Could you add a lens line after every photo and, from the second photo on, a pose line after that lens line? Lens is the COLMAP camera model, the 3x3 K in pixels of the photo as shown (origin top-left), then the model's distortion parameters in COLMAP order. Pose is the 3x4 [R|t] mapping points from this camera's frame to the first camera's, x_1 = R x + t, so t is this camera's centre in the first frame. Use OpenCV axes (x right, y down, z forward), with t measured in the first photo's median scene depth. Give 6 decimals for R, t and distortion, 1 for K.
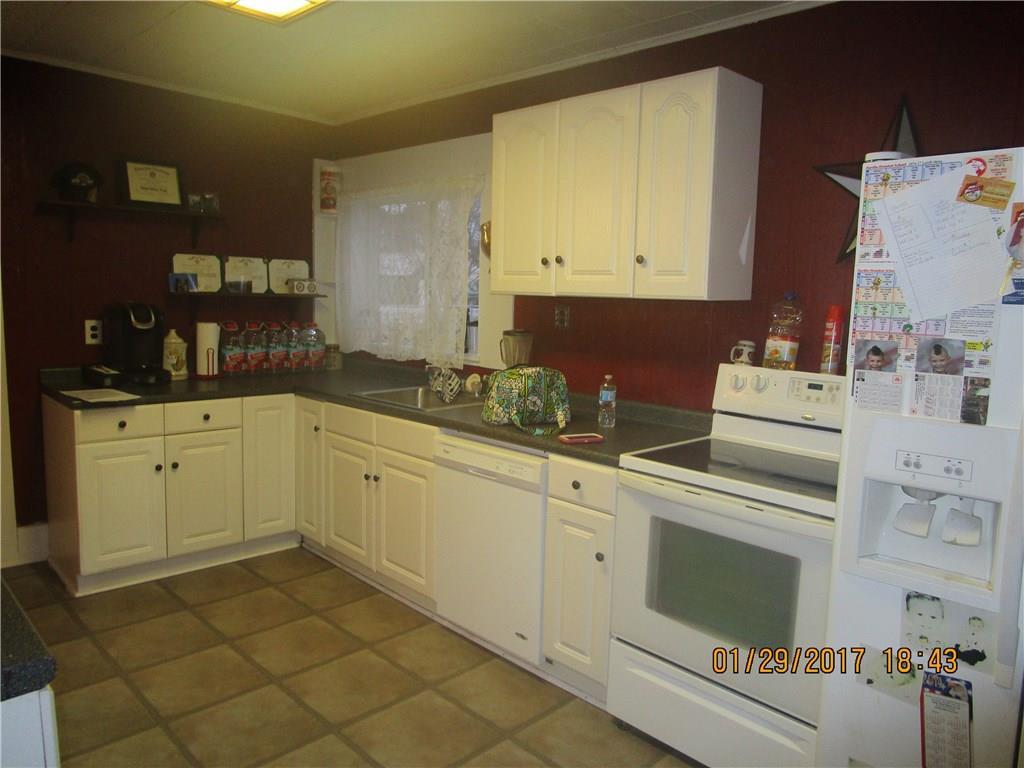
lens RADIAL K [[732.6, 0, 509.7], [0, 732.6, 386.6], [0, 0, 1]] dist [-0.024395, 0.006857]
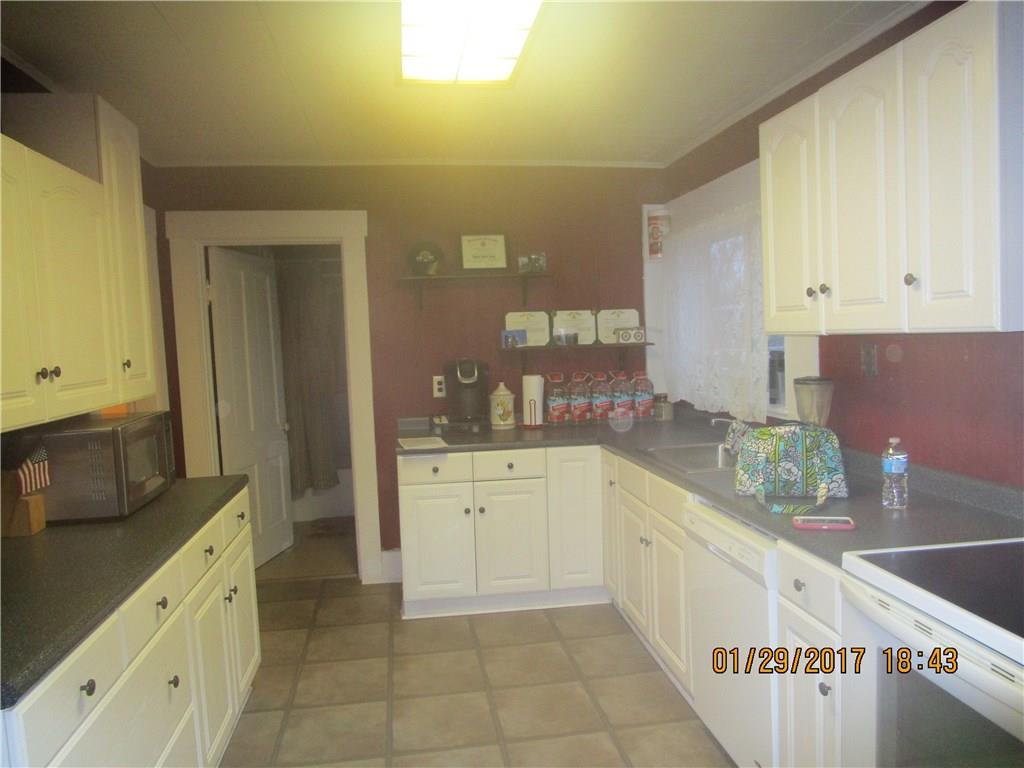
lens RADIAL K [[732.6, 0, 509.7], [0, 732.6, 386.6], [0, 0, 1]] dist [-0.024395, 0.006857]
pose [[0.803900, -0.016009, -0.594549, 0.197887], [-0.017880, 0.998535, -0.051063, -0.017342], [0.594496, 0.051680, 0.802436, 0.137148]]
